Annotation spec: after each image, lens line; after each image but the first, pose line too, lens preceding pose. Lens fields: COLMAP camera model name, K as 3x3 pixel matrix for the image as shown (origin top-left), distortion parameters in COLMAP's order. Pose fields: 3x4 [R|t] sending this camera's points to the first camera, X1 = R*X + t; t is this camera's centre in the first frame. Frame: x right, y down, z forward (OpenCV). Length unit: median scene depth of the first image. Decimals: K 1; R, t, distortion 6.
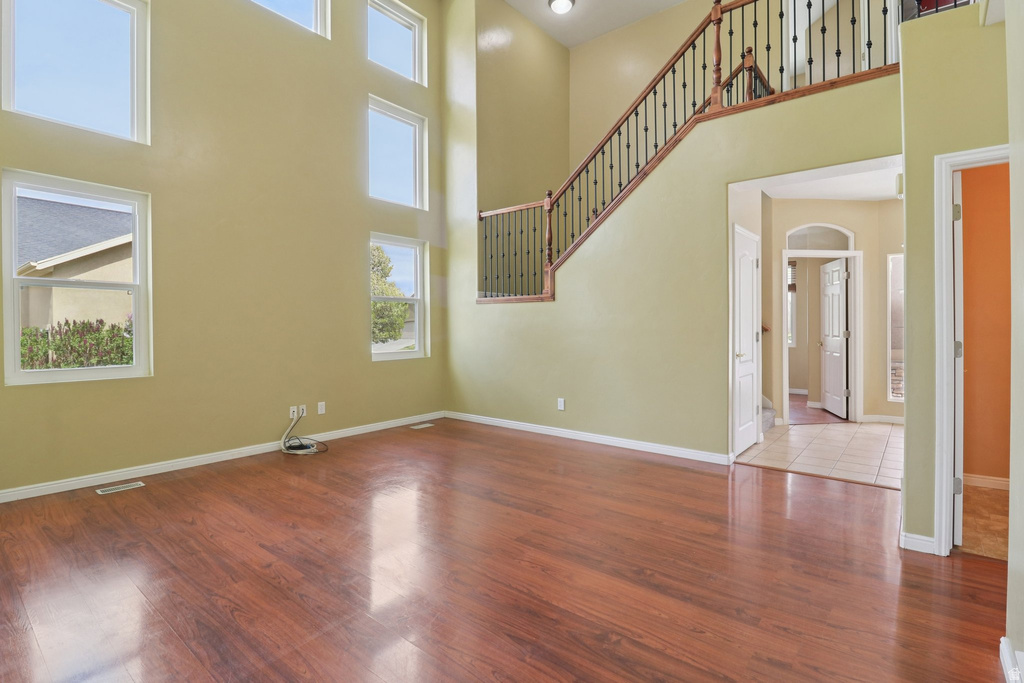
lens RADIAL K [[496.7, 0, 498.4], [0, 496.7, 320.9], [0, 0, 1]] dist [0.000271, -0.000110]
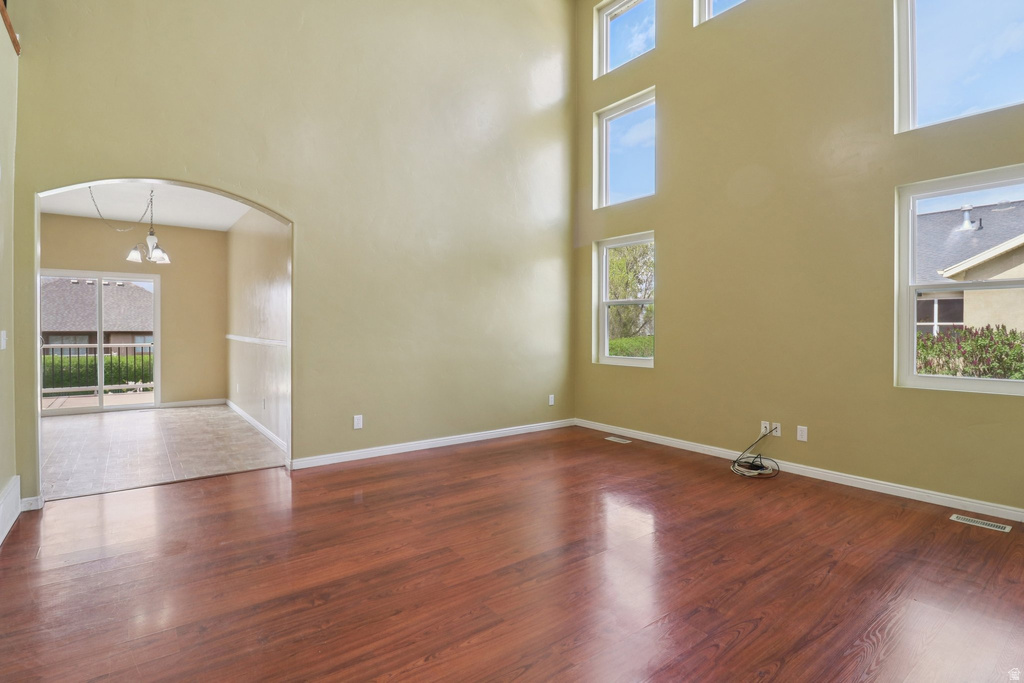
lens RADIAL K [[487.2, 0, 512.2], [0, 487.2, 328.0], [0, 0, 1]] dist [0.000733, -0.000297]
pose [[-0.198108, -0.001297, -0.980179, 0.825979], [0.004478, 0.999987, -0.002228, 0.007042], [0.980170, -0.004831, -0.198099, 1.140309]]
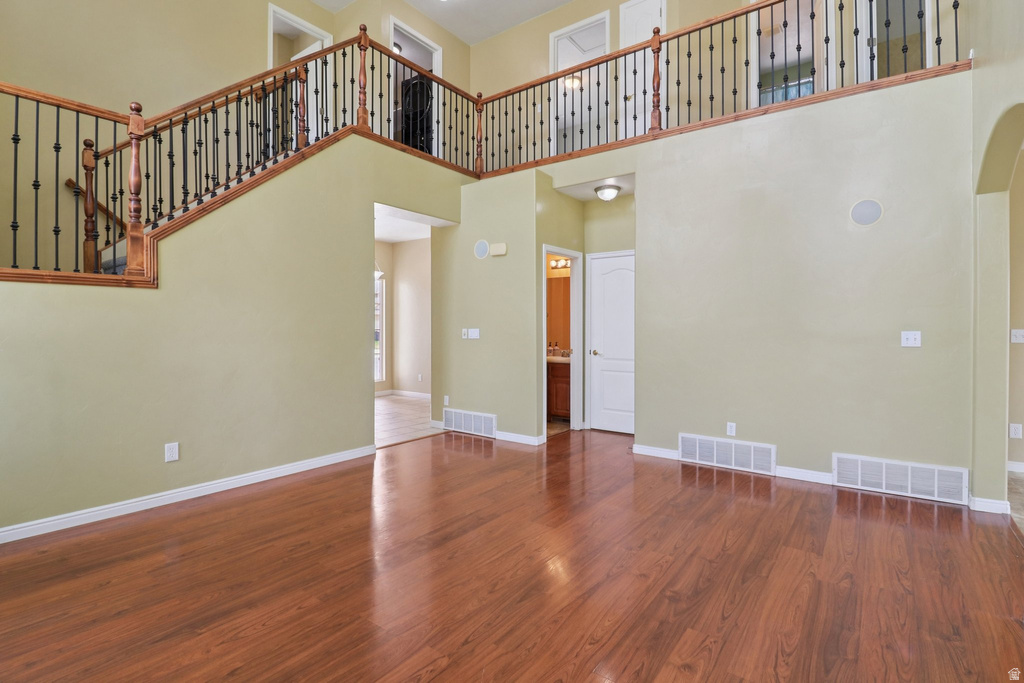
lens RADIAL K [[503.2, 0, 507.7], [0, 503.2, 322.8], [0, 0, 1]] dist [-0.001694, -0.013696]
pose [[-0.069009, 0.007493, 0.997588, -0.903646], [-0.008295, 0.999933, -0.008085, 0.006228], [-0.997582, -0.008833, -0.068943, 1.018573]]
